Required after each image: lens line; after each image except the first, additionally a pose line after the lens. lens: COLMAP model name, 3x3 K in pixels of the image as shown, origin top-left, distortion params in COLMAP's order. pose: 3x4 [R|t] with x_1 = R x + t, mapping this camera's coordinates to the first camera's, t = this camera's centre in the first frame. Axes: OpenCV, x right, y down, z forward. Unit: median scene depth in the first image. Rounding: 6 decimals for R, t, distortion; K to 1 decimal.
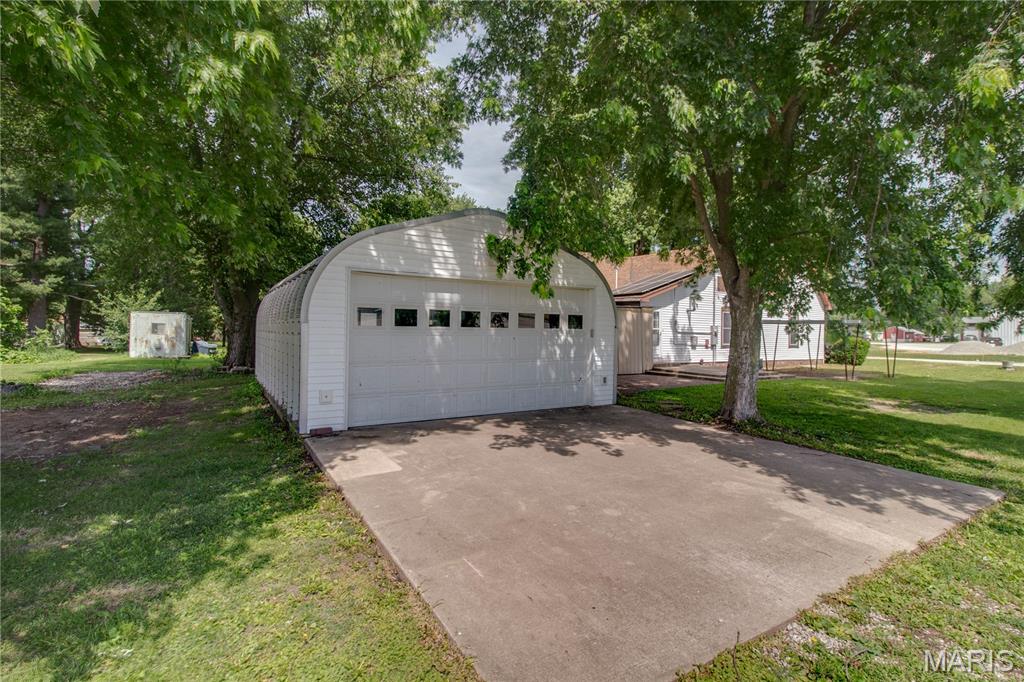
lens RADIAL K [[498.8, 0, 507.2], [0, 498.8, 322.7], [0, 0, 1]] dist [-0.011845, -0.001483]
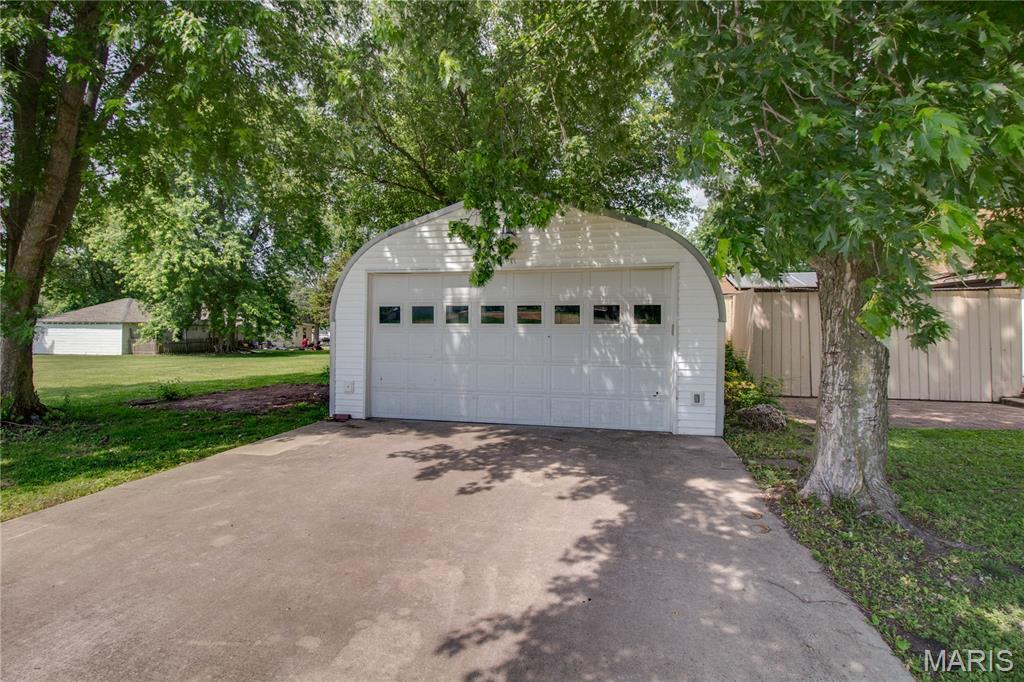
lens RADIAL K [[498.8, 0, 507.2], [0, 498.8, 322.7], [0, 0, 1]] dist [-0.011845, -0.001483]
pose [[0.699819, -0.021664, -0.713992, 0.619041], [0.014990, 0.999765, -0.015642, 0.022940], [0.714163, 0.000244, 0.699979, 0.417613]]
